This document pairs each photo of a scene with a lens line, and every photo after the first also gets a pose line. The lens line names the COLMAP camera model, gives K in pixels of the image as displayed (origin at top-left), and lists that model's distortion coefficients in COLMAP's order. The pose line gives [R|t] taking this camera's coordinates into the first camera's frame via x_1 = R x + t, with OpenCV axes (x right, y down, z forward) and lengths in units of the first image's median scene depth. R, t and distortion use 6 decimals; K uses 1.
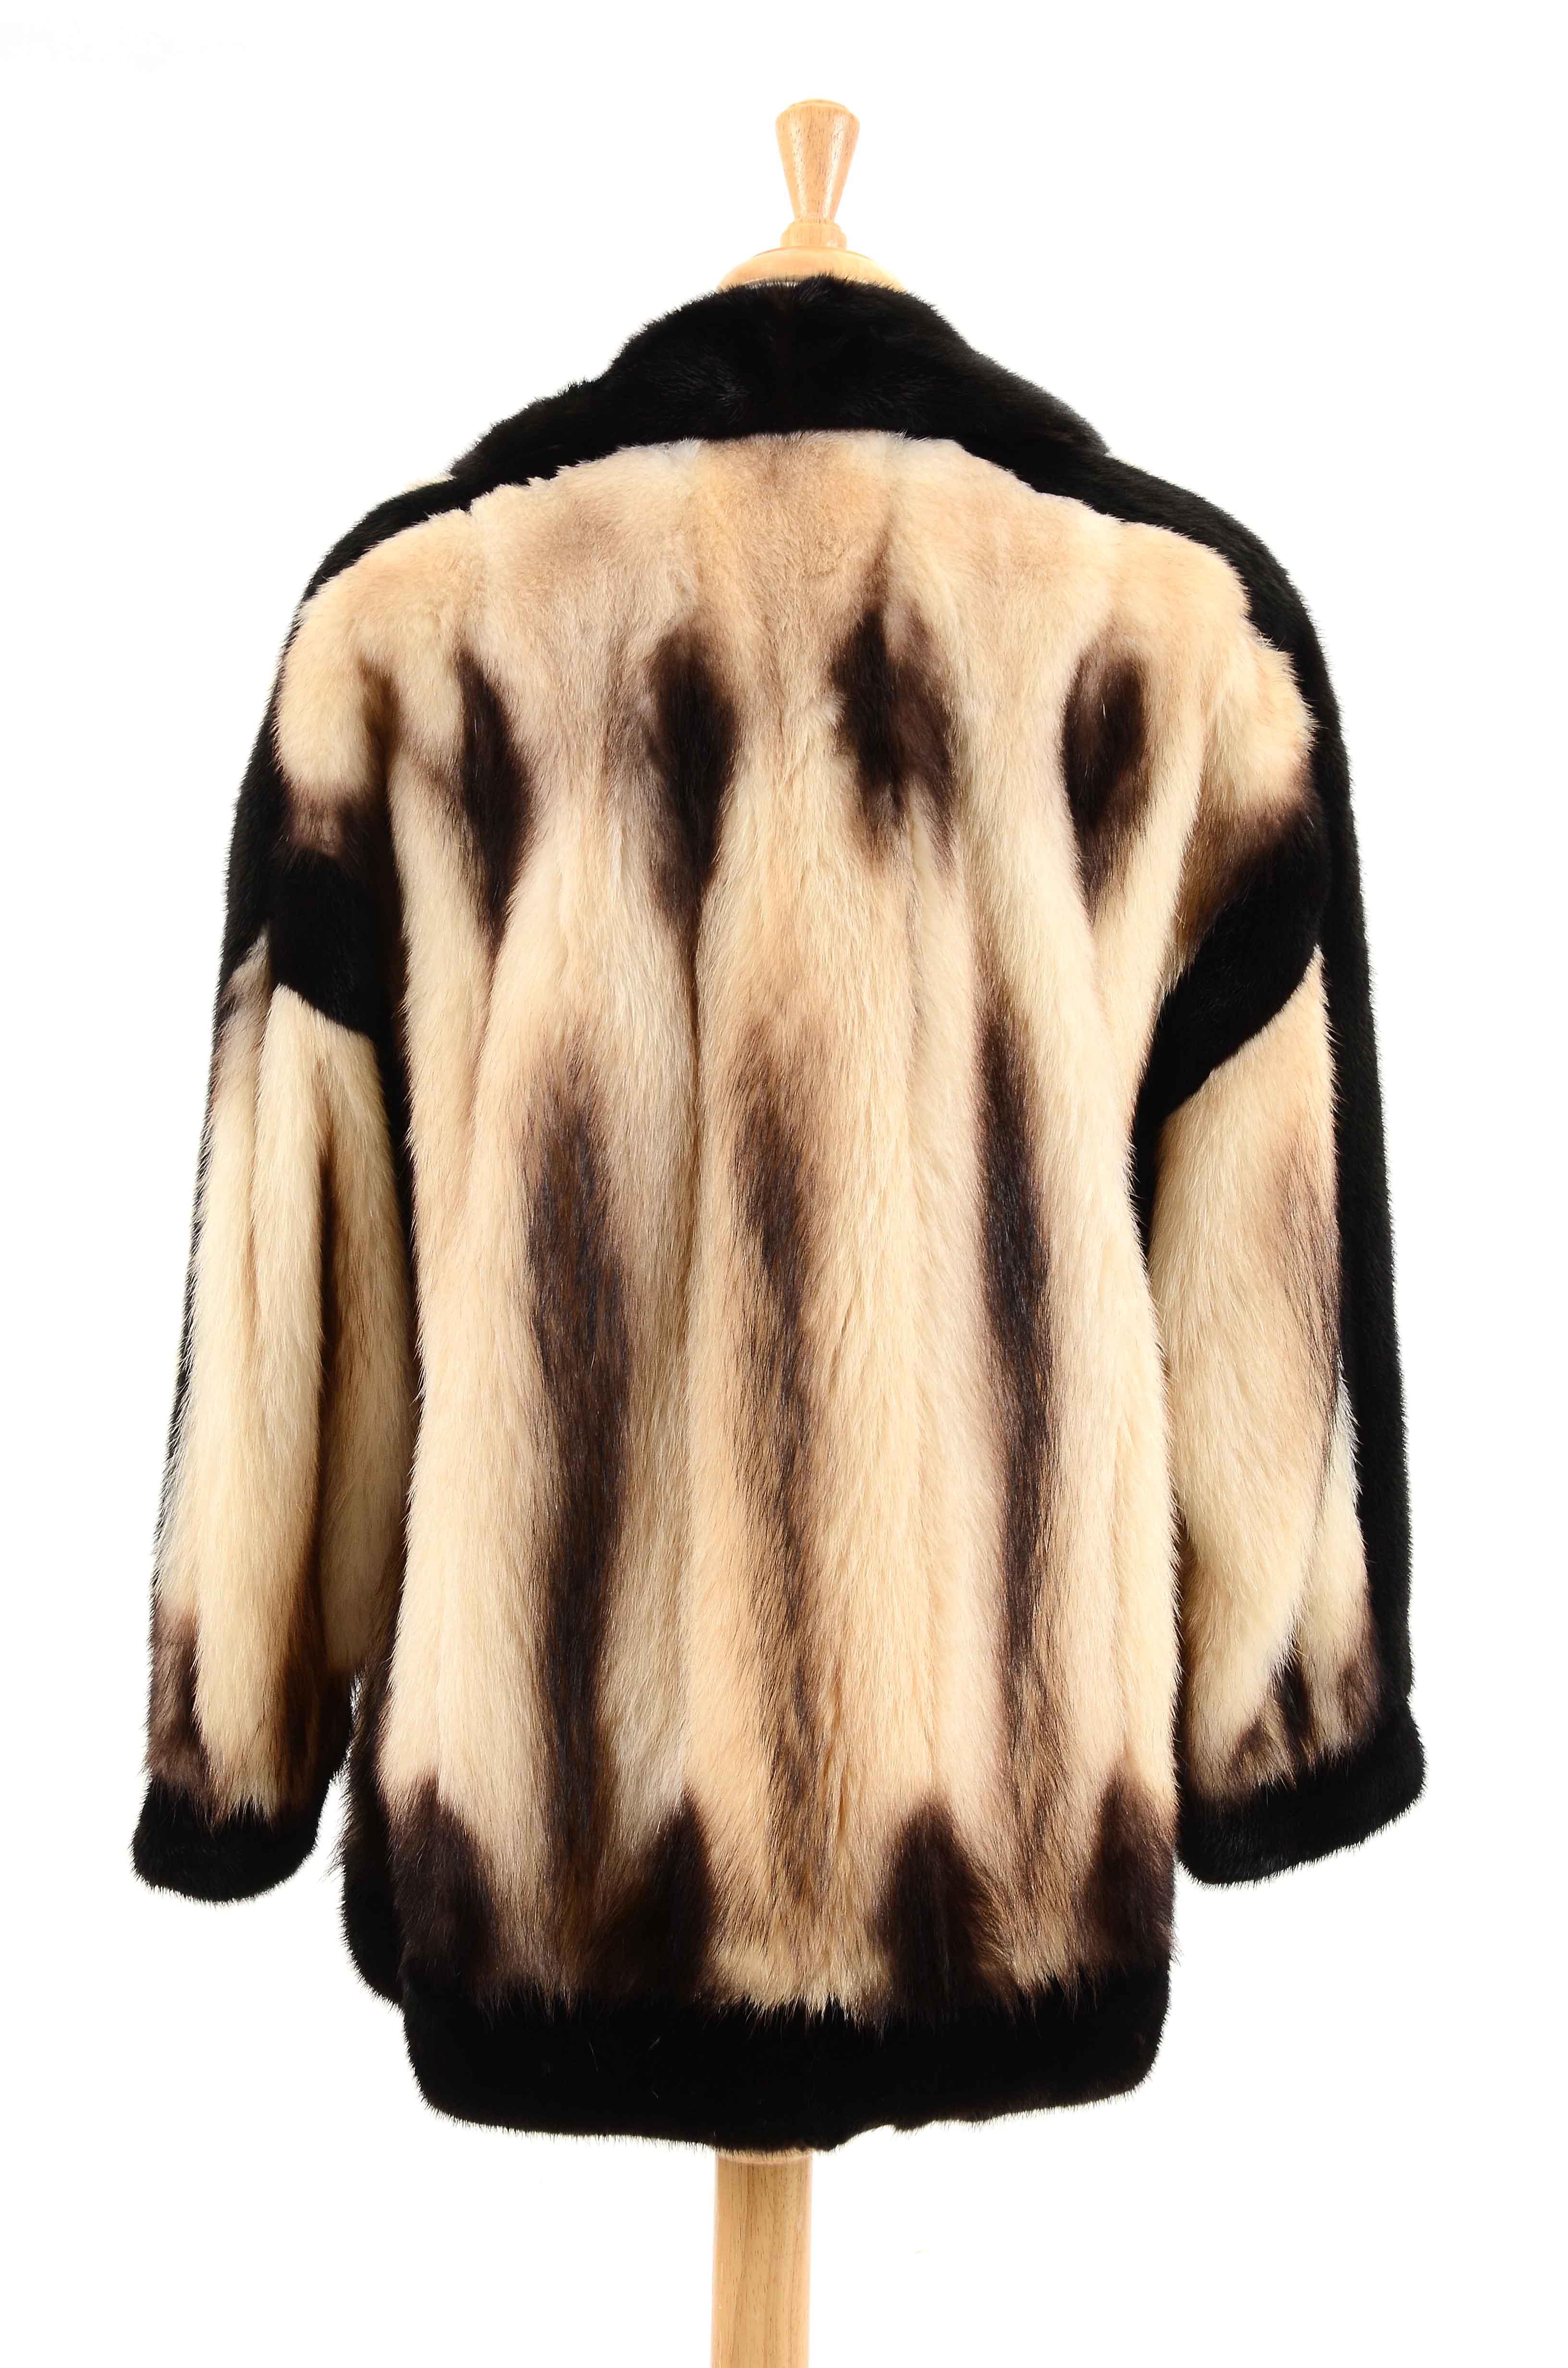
lens RADIAL K [[5914.3, 0, 784.0], [0, 5914.3, 1184.0], [0, 0, 1]] dist [0.640735, -0.255540]
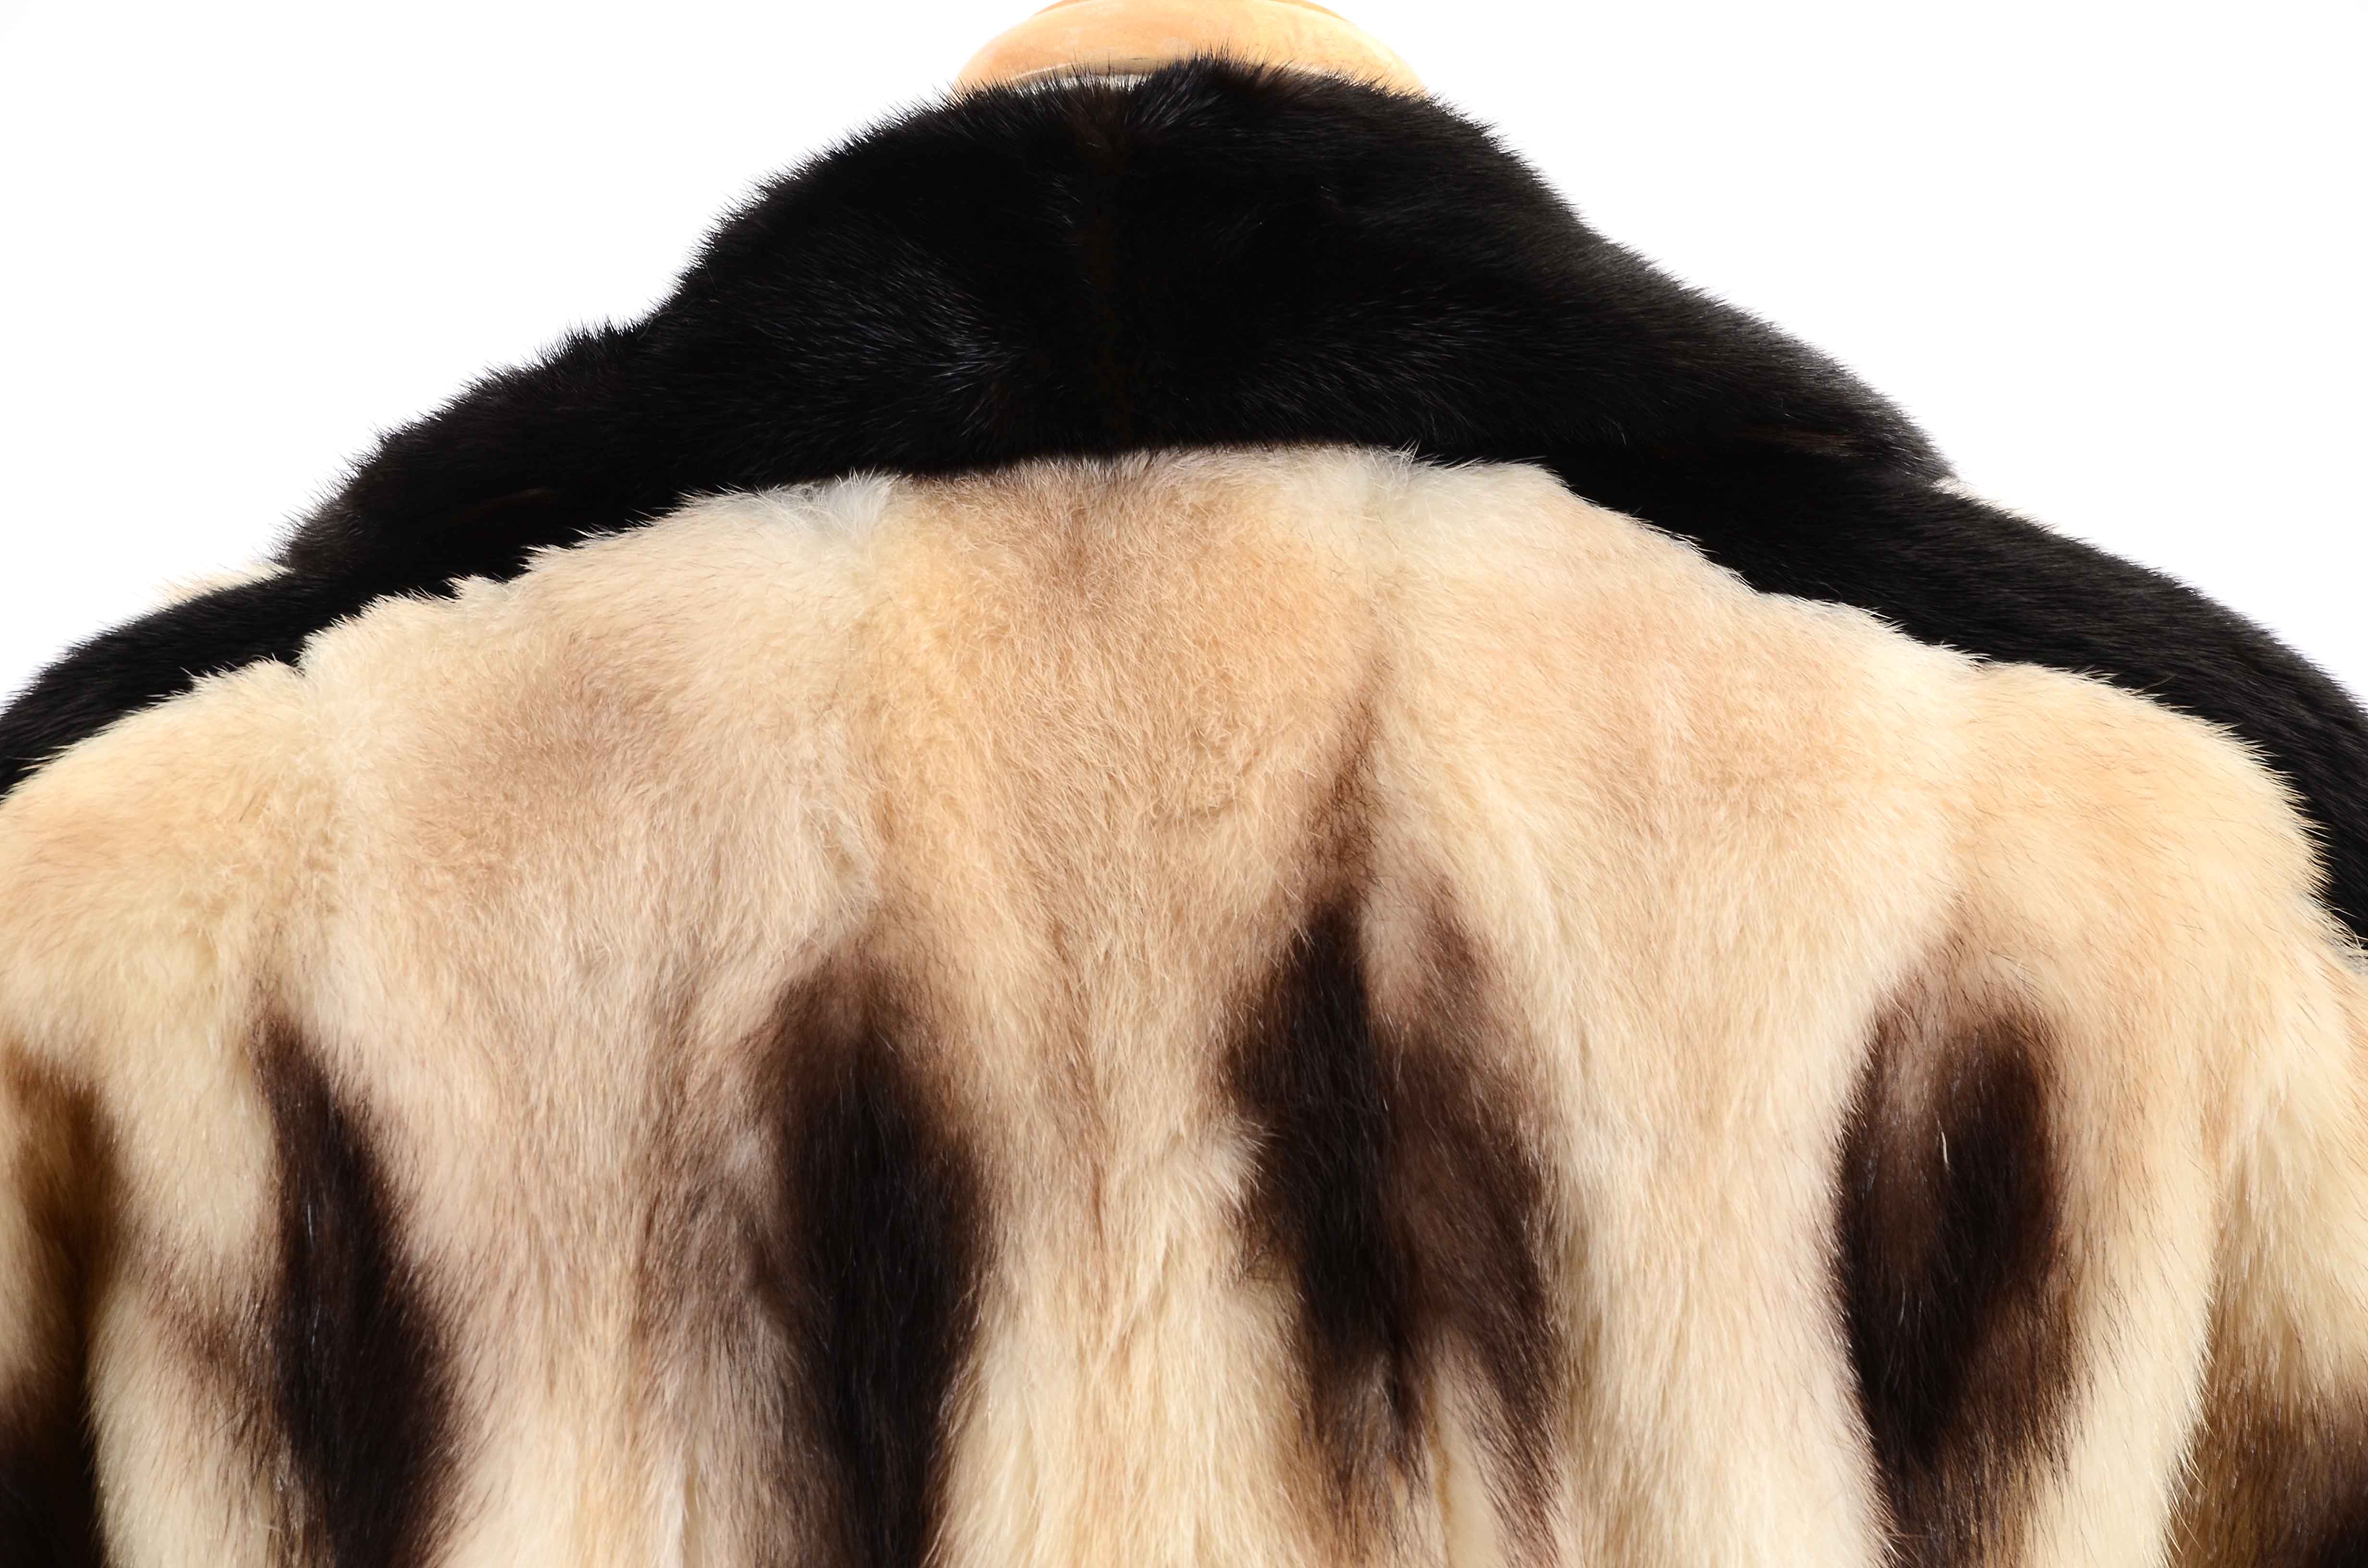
lens RADIAL K [[10007.1, 0, 1178.3], [0, 10007.1, 822.8], [0, 0, 1]] dist [1.340432, 4.699718]
pose [[0.999324, -0.014811, -0.033661, 0.026835], [0.012700, 0.997991, -0.062067, -0.061359], [0.034513, 0.061598, 0.997504, 0.348696]]
